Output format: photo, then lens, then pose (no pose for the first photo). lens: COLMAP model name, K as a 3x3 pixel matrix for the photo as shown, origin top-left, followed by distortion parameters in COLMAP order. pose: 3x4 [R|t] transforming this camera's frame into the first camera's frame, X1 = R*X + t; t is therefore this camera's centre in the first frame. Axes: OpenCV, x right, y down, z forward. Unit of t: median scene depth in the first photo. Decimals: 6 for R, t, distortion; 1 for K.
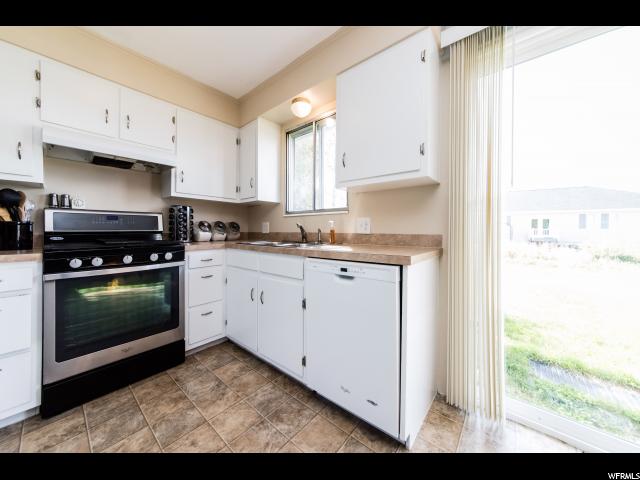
lens RADIAL K [[226.8, 0, 310.9], [0, 226.8, 231.8], [0, 0, 1]] dist [-0.005547, 0.000058]
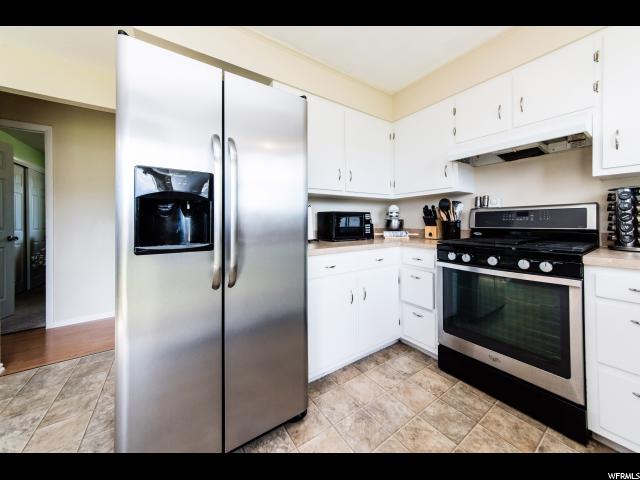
lens RADIAL K [[226.8, 0, 335.1], [0, 226.8, 223.9], [0, 0, 1]] dist [-0.005547, 0.000058]
pose [[-0.222433, 0.008533, -0.974911, 0.184836], [-0.003848, 0.999946, 0.009630, -0.029125], [0.974940, 0.005894, -0.222388, 0.480491]]
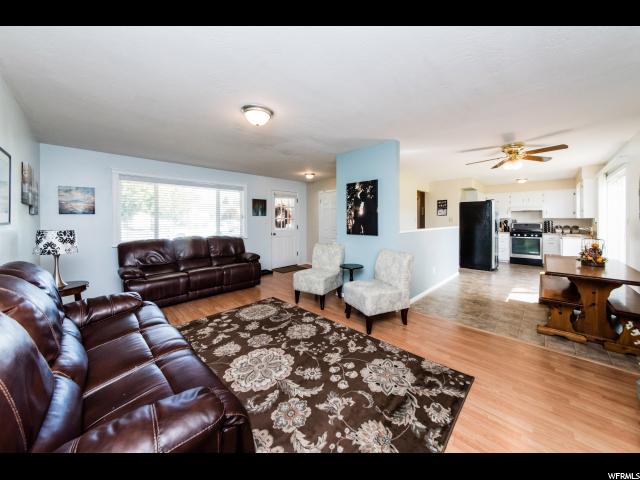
lens RADIAL K [[226.8, 0, 334.8], [0, 226.8, 219.8], [0, 0, 1]] dist [-0.005547, 0.000058]
pose [[-0.032408, -0.002888, -0.999471, 3.111266], [-0.006760, 0.999974, -0.002670, -0.120485], [0.999452, 0.006670, -0.032427, -2.161484]]
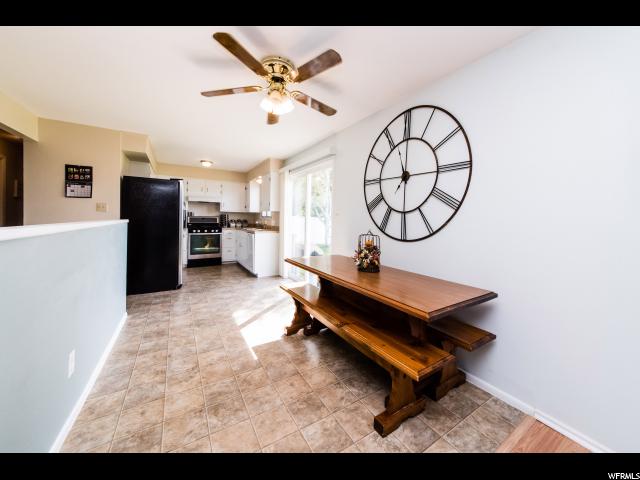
lens RADIAL K [[226.8, 0, 319.2], [0, 226.8, 220.1], [0, 0, 1]] dist [-0.005547, 0.000058]
pose [[0.959446, 0.022468, -0.280994, 1.657459], [-0.023836, 0.999715, -0.001451, -0.078706], [0.280882, 0.008090, 0.959708, -1.686697]]
